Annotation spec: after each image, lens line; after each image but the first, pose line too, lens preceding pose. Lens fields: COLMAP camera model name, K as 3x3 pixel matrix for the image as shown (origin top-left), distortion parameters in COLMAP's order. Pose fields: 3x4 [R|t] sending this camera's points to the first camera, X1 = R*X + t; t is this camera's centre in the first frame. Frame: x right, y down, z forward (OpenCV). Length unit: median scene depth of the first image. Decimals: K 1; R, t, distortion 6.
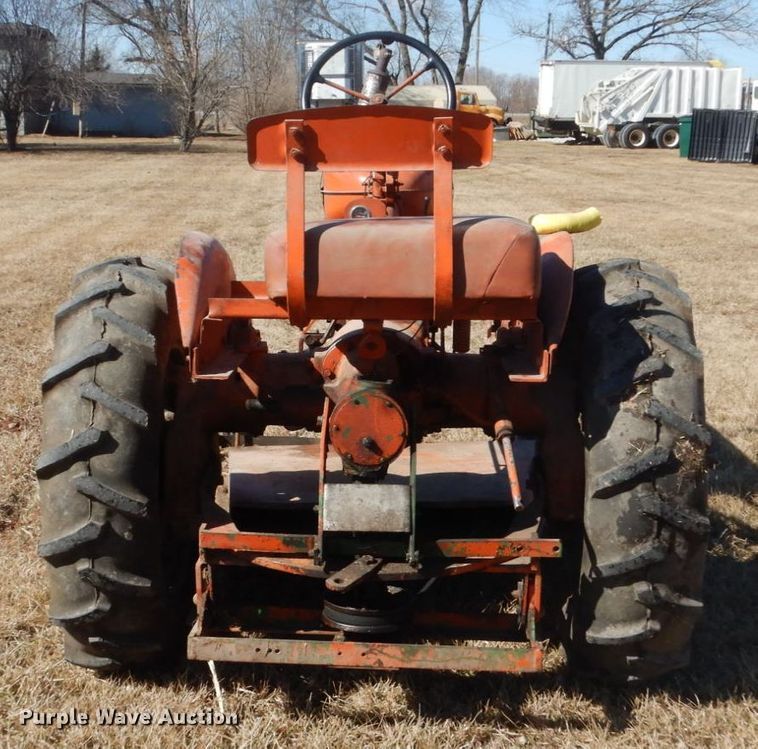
lens RADIAL K [[1368.0, 0, 318.3], [0, 1368.0, 377.4], [0, 0, 1]] dist [0.023685, -0.271261]
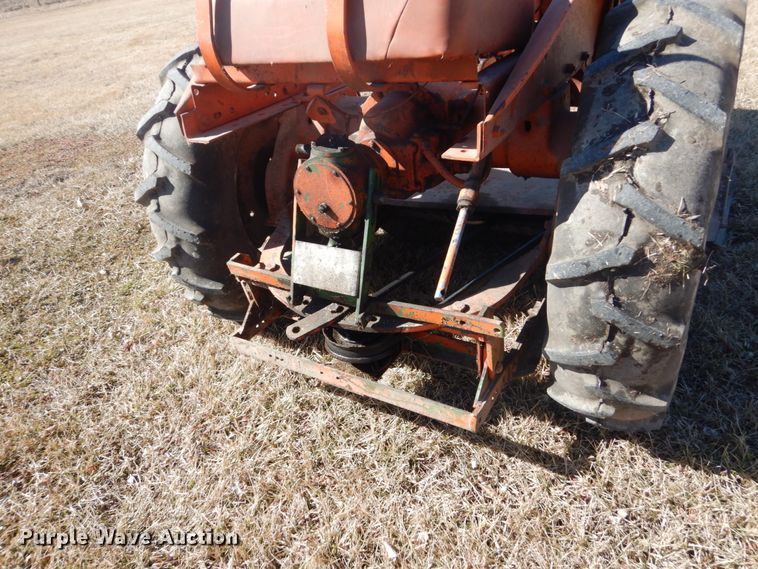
lens RADIAL K [[537.1, 0, 376.3], [0, 537.1, 280.4], [0, 0, 1]] dist [0.003506, -0.004480]
pose [[0.894034, 0.136795, -0.426604, 0.252956], [0.038250, 0.925457, 0.376918, -0.053976], [0.446364, -0.353295, 0.822157, 0.655629]]
